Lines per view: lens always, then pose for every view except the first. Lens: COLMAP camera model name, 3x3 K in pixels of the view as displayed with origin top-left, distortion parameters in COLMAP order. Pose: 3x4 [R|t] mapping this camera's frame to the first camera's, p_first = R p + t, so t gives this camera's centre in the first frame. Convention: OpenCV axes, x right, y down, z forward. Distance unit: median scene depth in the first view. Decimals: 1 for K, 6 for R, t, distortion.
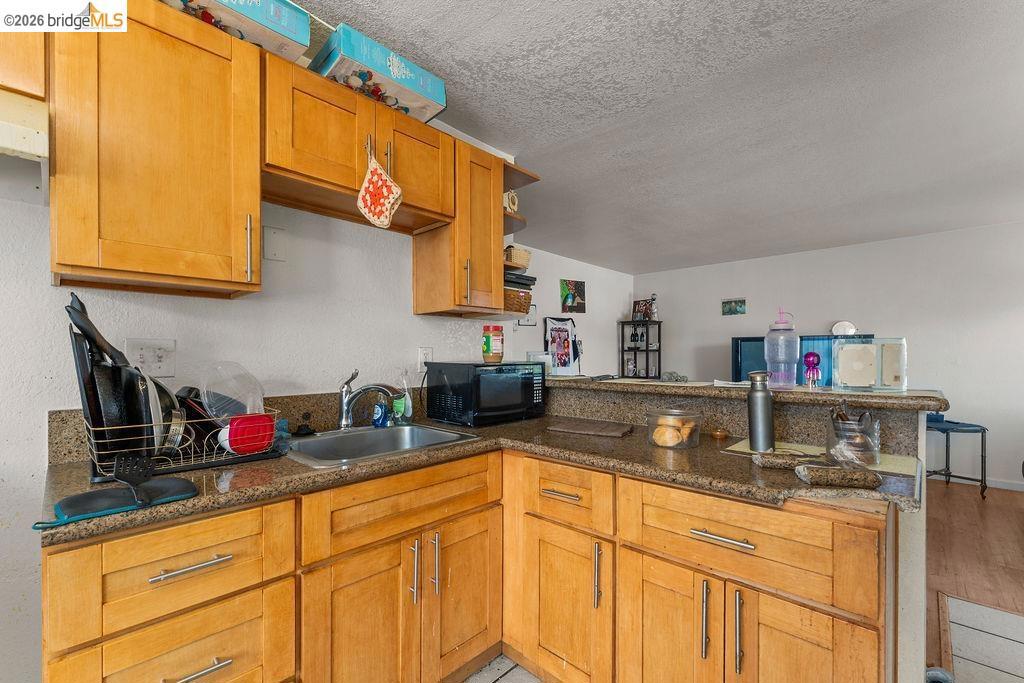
lens RADIAL K [[418.9, 0, 516.8], [0, 418.9, 349.2], [0, 0, 1]] dist [0.001900, -0.000680]
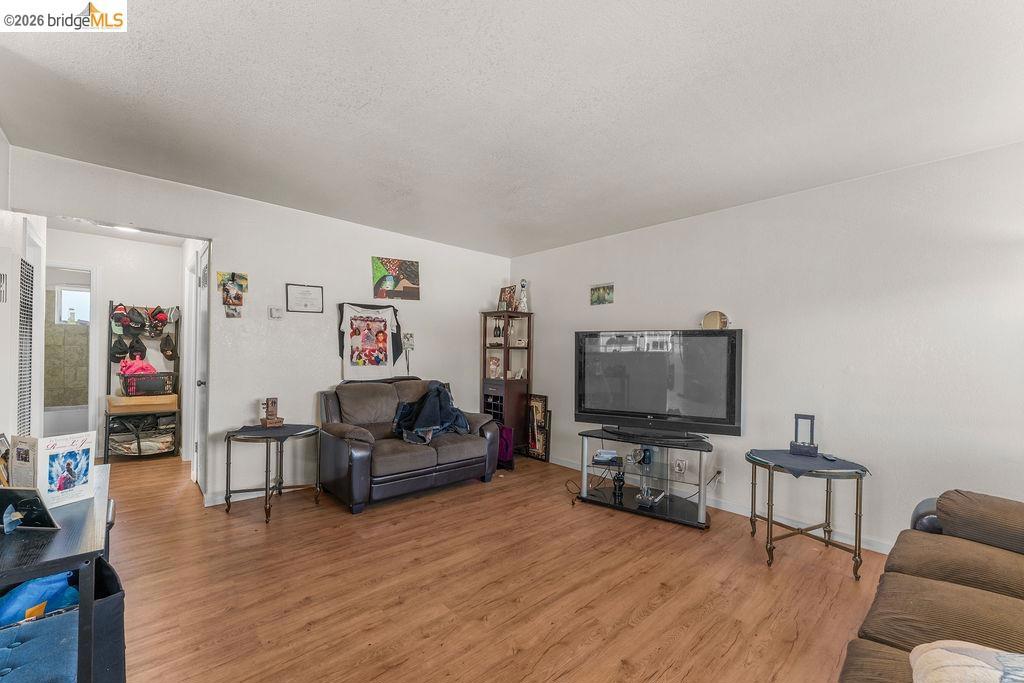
lens RADIAL K [[418.9, 0, 508.0], [0, 418.9, 344.9], [0, 0, 1]] dist [0.001900, -0.000680]
pose [[0.997793, 0.019005, -0.063622, 0.399627], [-0.019405, 0.999796, -0.005670, 0.002227], [0.063501, 0.006892, 0.997958, 0.203515]]
